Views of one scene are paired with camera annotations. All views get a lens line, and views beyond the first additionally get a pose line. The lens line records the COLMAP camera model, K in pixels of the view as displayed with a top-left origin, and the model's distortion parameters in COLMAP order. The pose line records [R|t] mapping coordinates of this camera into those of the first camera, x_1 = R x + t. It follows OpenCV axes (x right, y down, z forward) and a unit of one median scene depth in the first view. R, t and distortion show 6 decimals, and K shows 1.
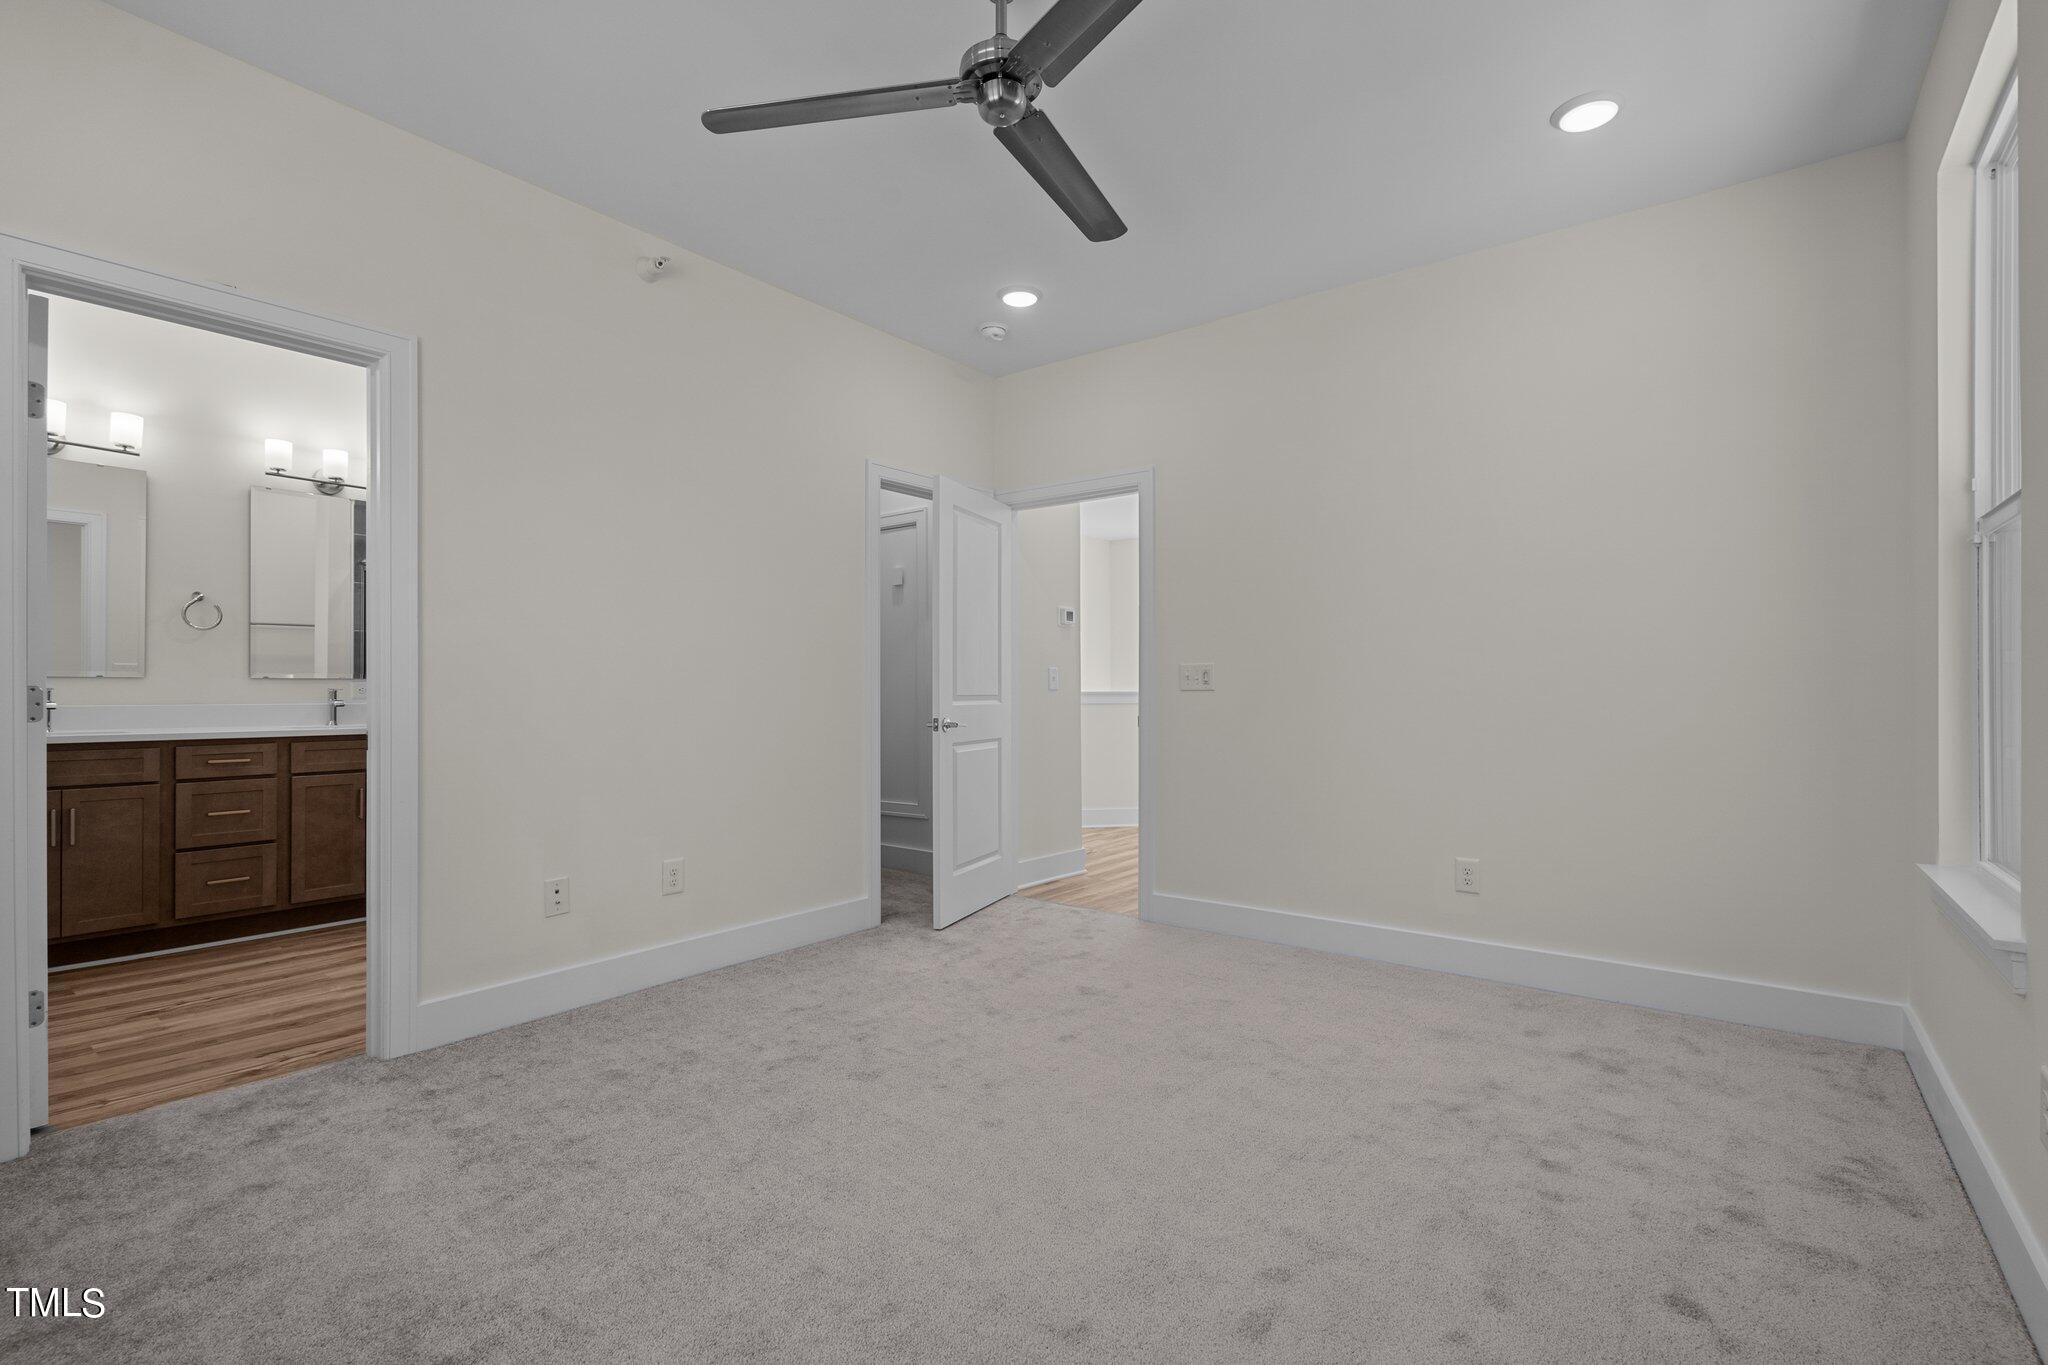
lens RADIAL K [[925.6, 0, 1023.0], [0, 925.6, 686.1], [0, 0, 1]] dist [-0.001488, 0.000023]
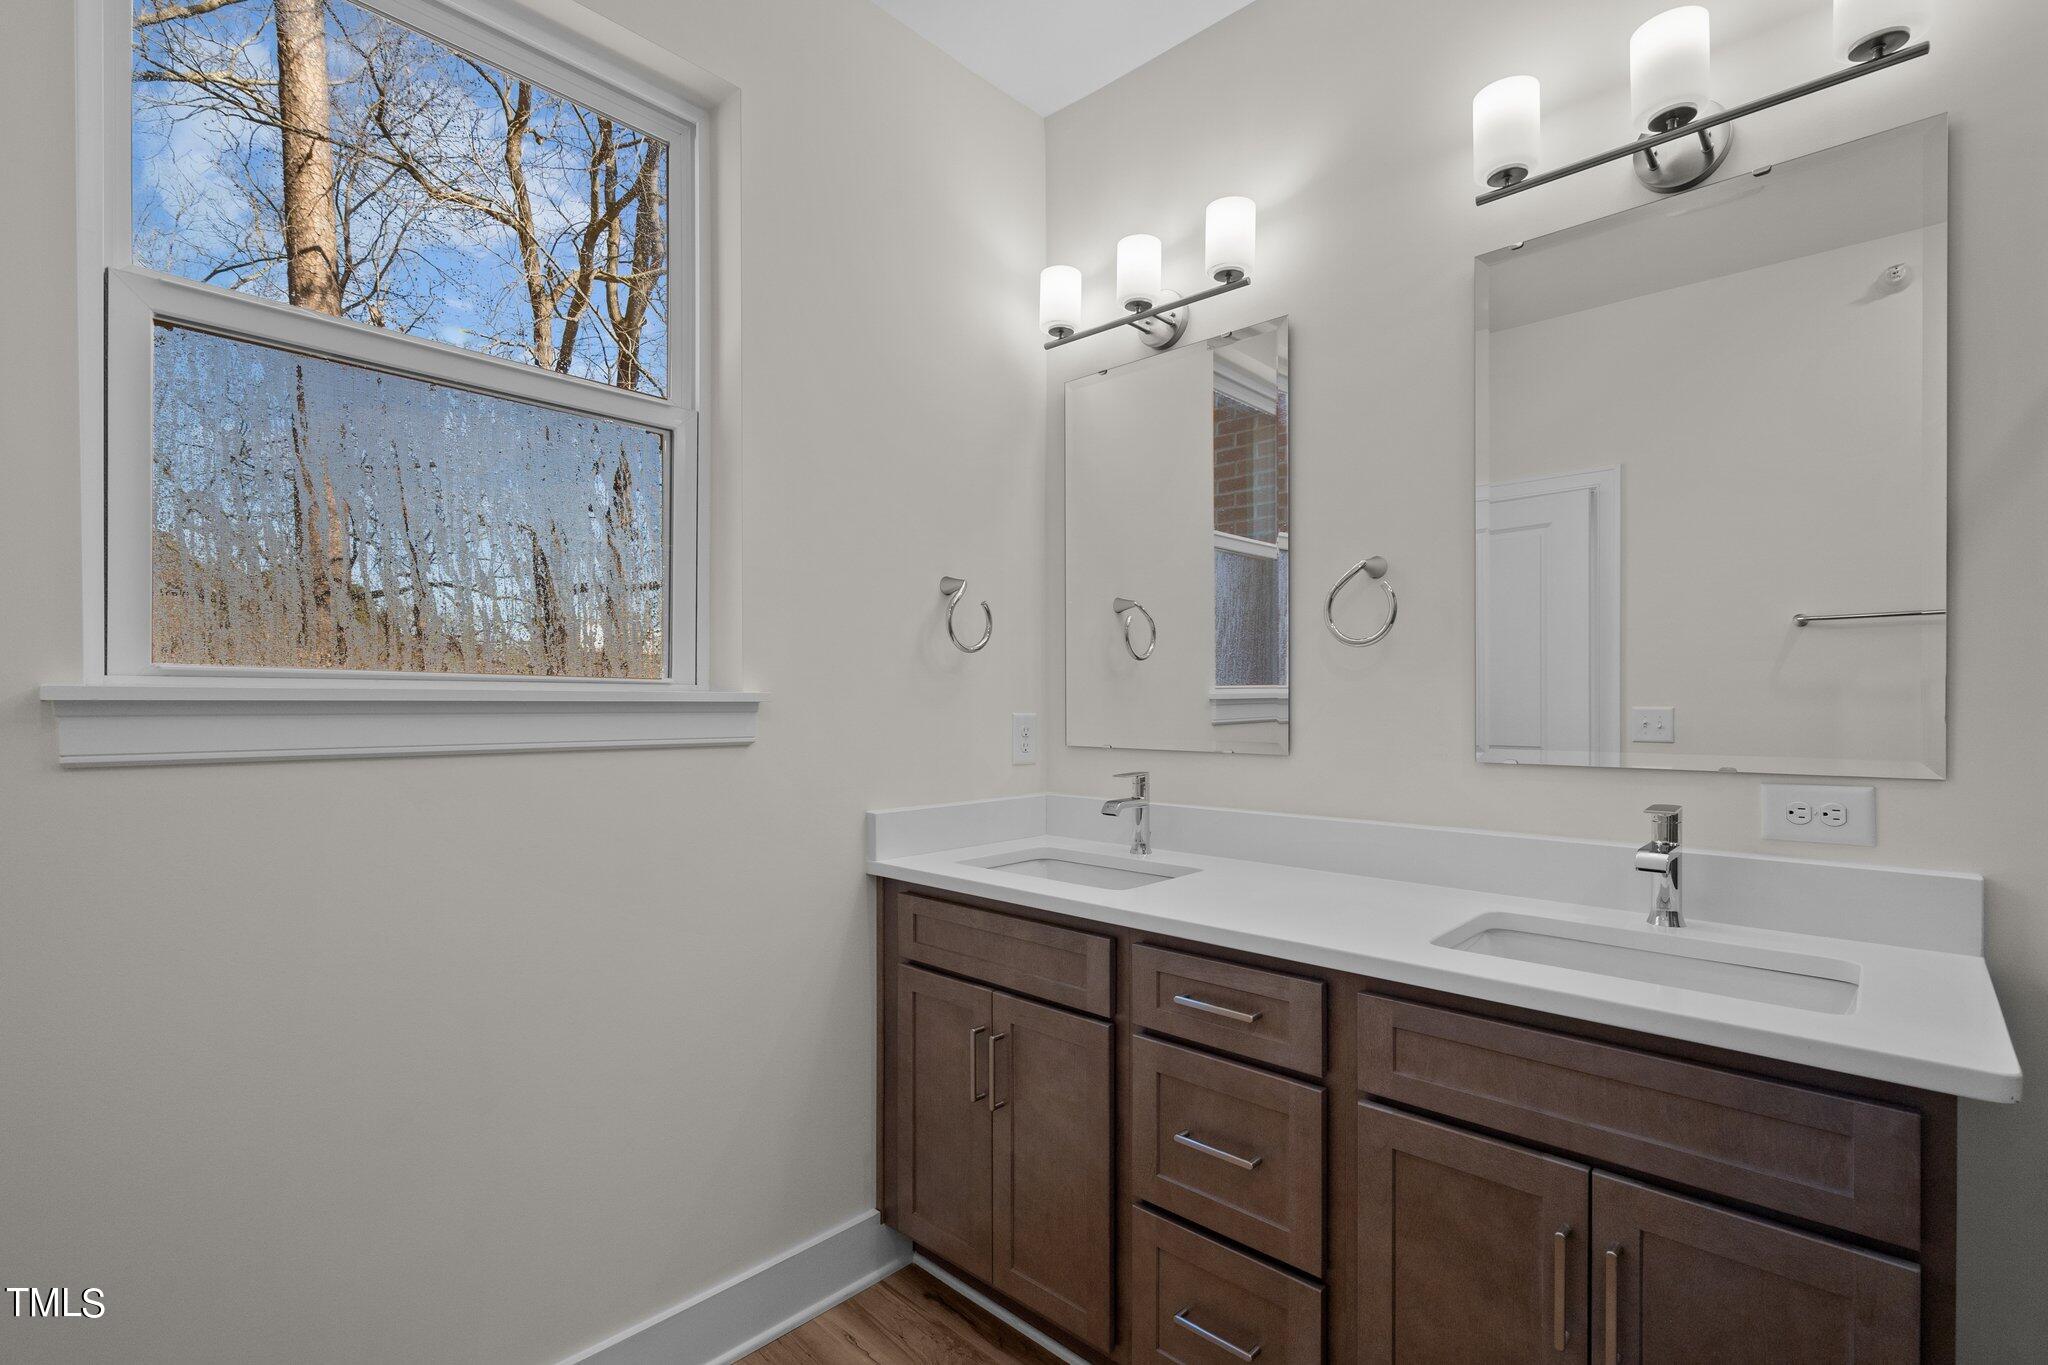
lens RADIAL K [[939.7, 0, 1020.9], [0, 939.7, 711.6], [0, 0, 1]] dist [0.000421, 0.000107]
pose [[-0.104151, 0.008438, -0.994526, -0.475666], [0.004579, 0.999957, 0.008005, -0.037234], [0.994551, -0.003720, -0.104185, 0.942266]]
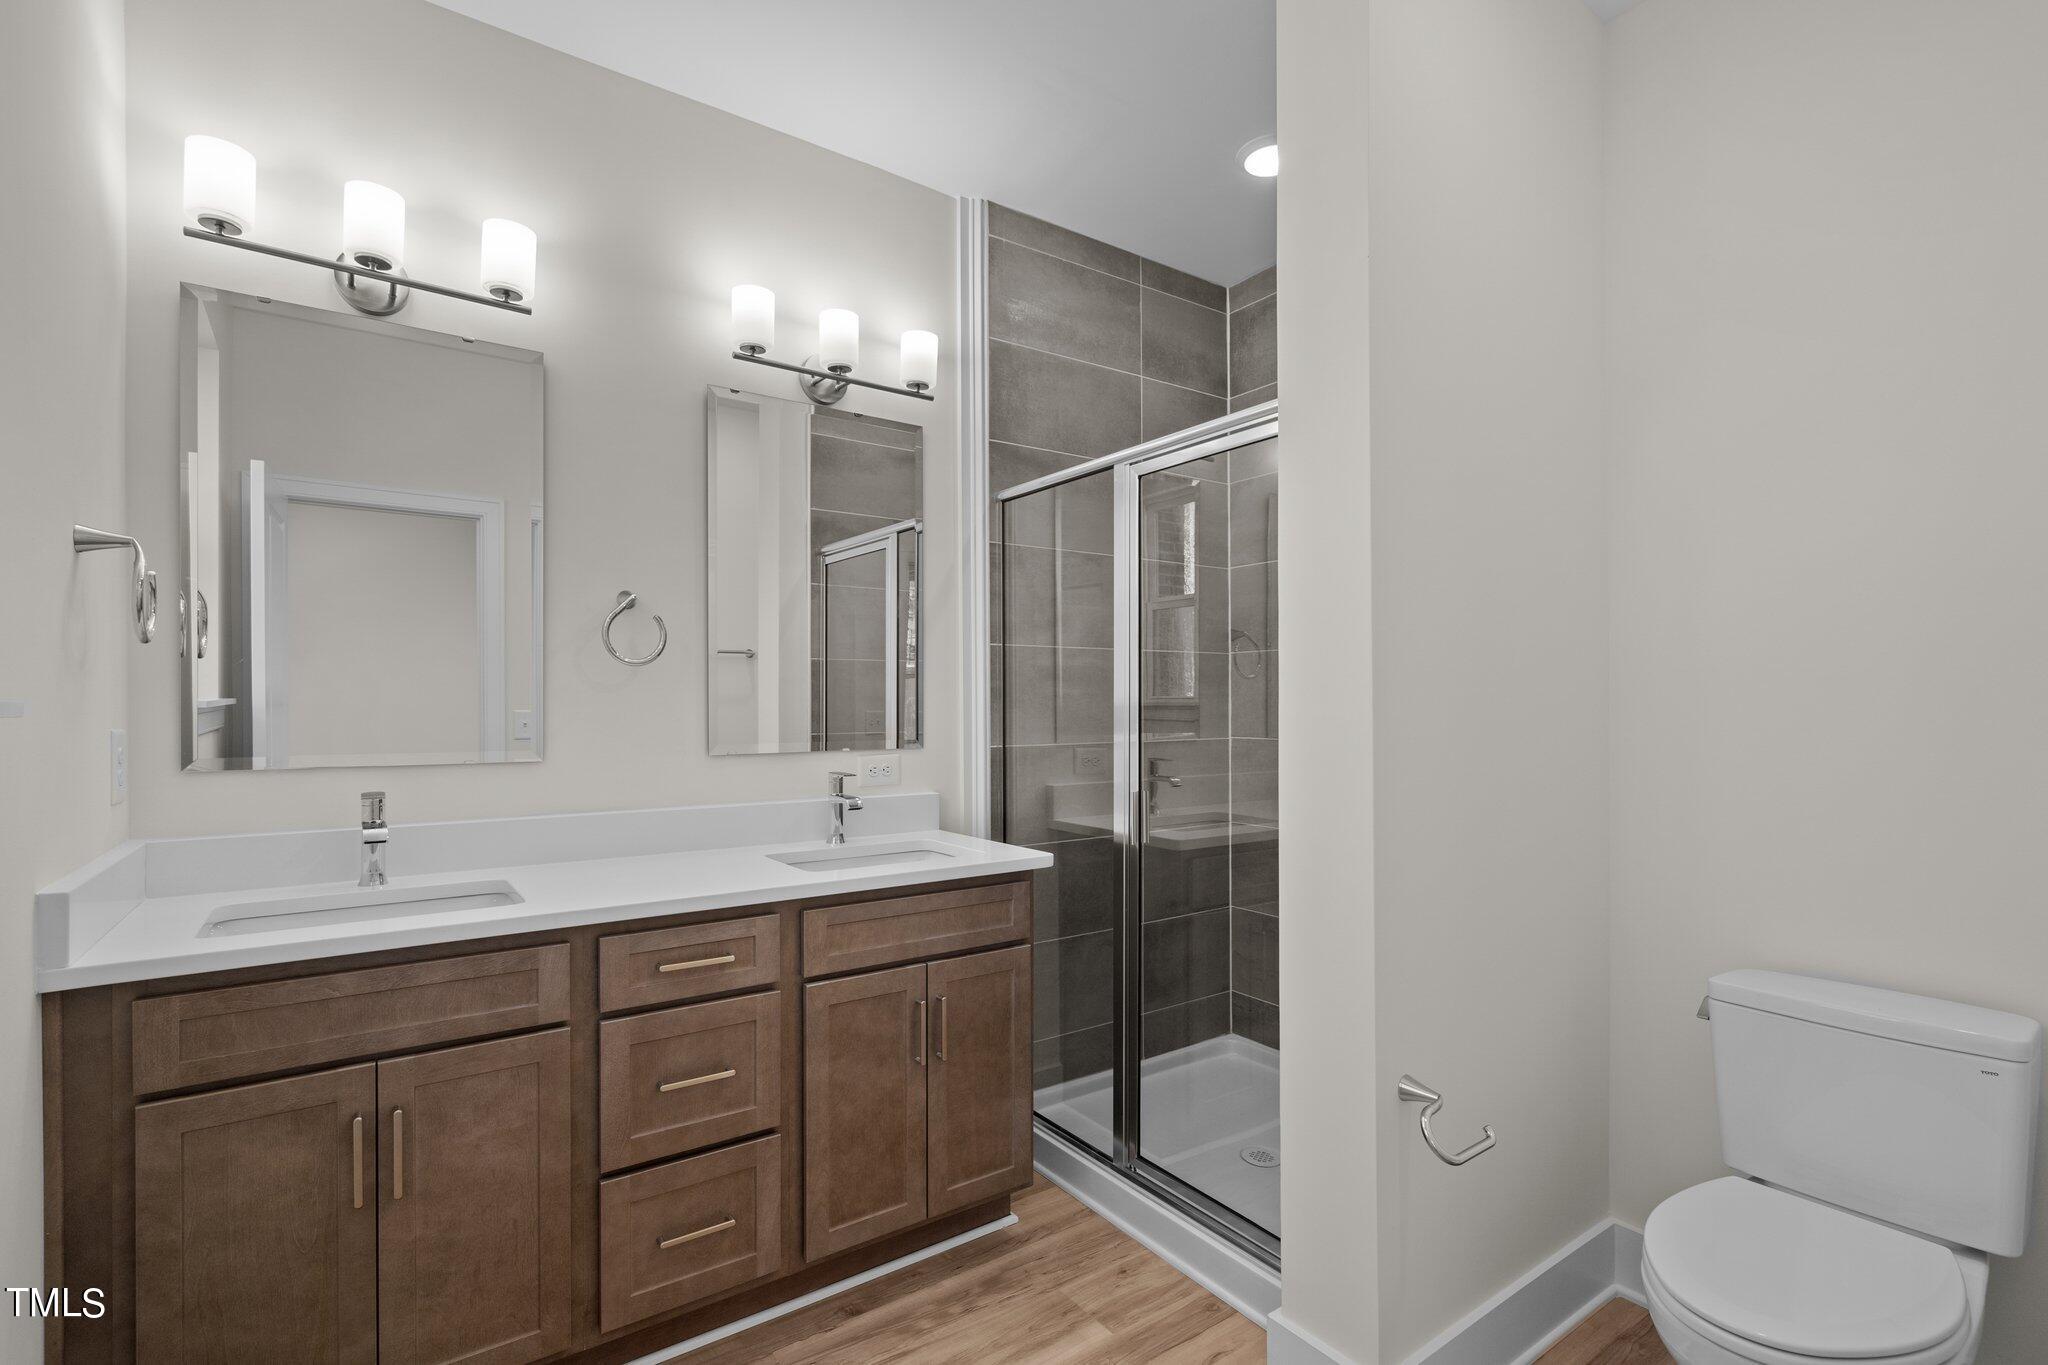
lens RADIAL K [[939.7, 0, 1020.9], [0, 939.7, 711.6], [0, 0, 1]] dist [0.000421, 0.000107]
pose [[0.954569, -0.000333, -0.297990, -0.564485], [0.003573, 0.999940, 0.010329, -0.042107], [0.297969, -0.010925, 0.954513, 0.605401]]
